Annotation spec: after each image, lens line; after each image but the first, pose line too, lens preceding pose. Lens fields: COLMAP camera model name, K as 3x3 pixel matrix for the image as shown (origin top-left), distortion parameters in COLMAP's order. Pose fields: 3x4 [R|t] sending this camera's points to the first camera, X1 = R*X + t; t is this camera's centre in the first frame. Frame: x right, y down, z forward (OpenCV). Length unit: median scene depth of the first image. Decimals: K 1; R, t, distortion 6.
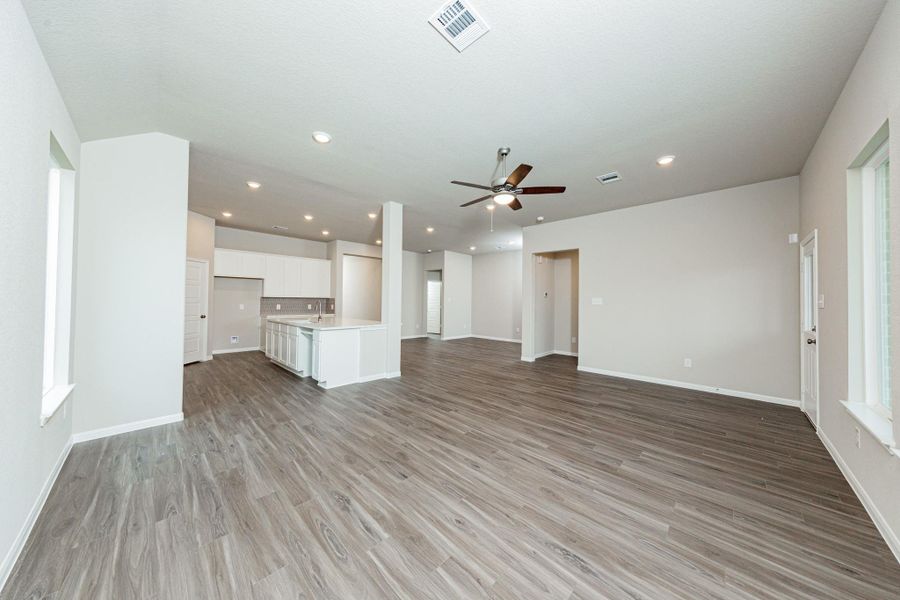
lens RADIAL K [[287.1, 0, 452.5], [0, 287.1, 296.2], [0, 0, 1]] dist [0.001647, 0.000303]
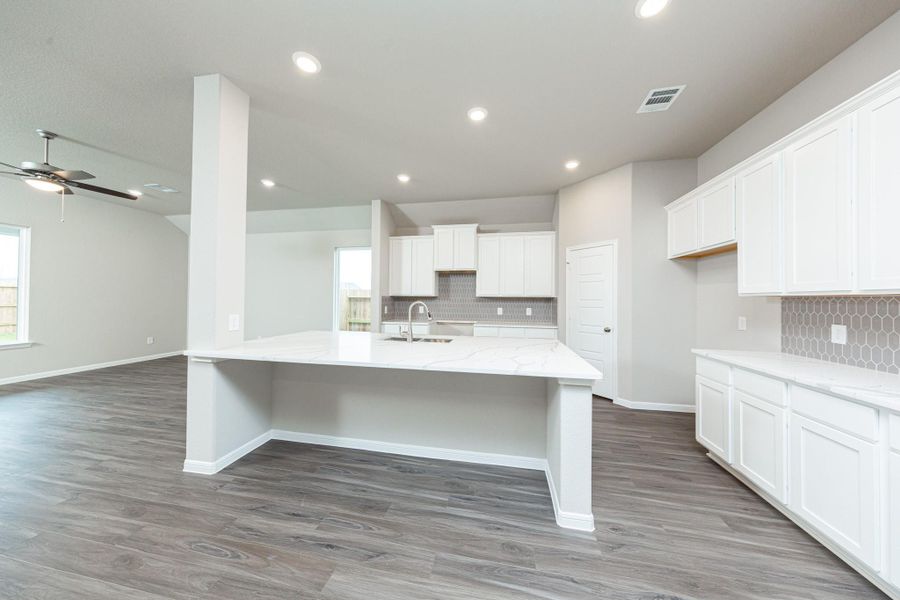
lens RADIAL K [[287.1, 0, 452.5], [0, 287.1, 296.2], [0, 0, 1]] dist [0.001647, 0.000303]
pose [[-0.842906, -0.024834, -0.537488, -0.395341], [-0.011116, 0.999525, -0.028750, 0.030777], [0.537946, -0.018259, -0.842781, 2.220815]]
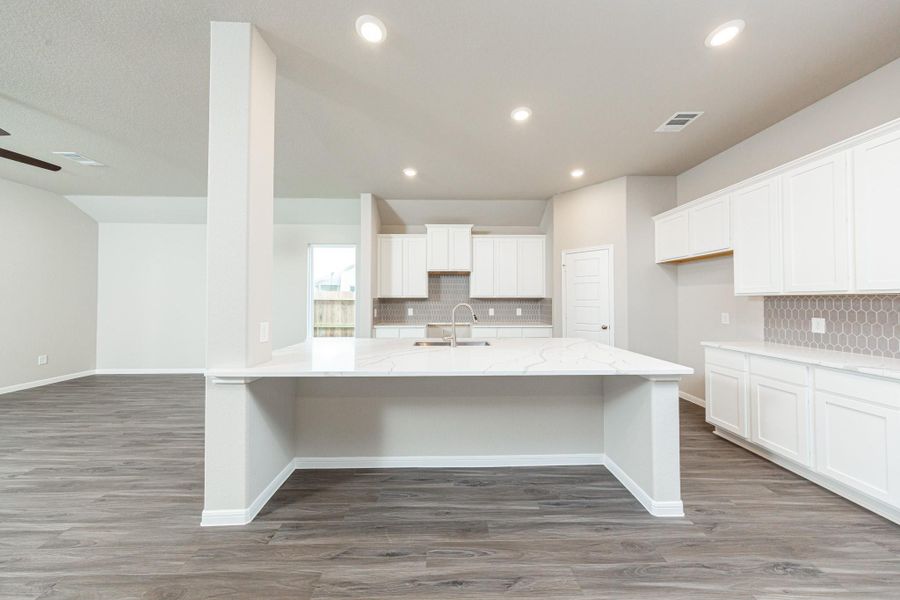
lens RADIAL K [[287.1, 0, 452.5], [0, 287.1, 296.2], [0, 0, 1]] dist [0.001647, 0.000303]
pose [[-0.711031, -0.021182, -0.702842, -0.205801], [0.002949, 0.999448, -0.033105, 0.029617], [0.703155, -0.025611, -0.710575, 2.029932]]
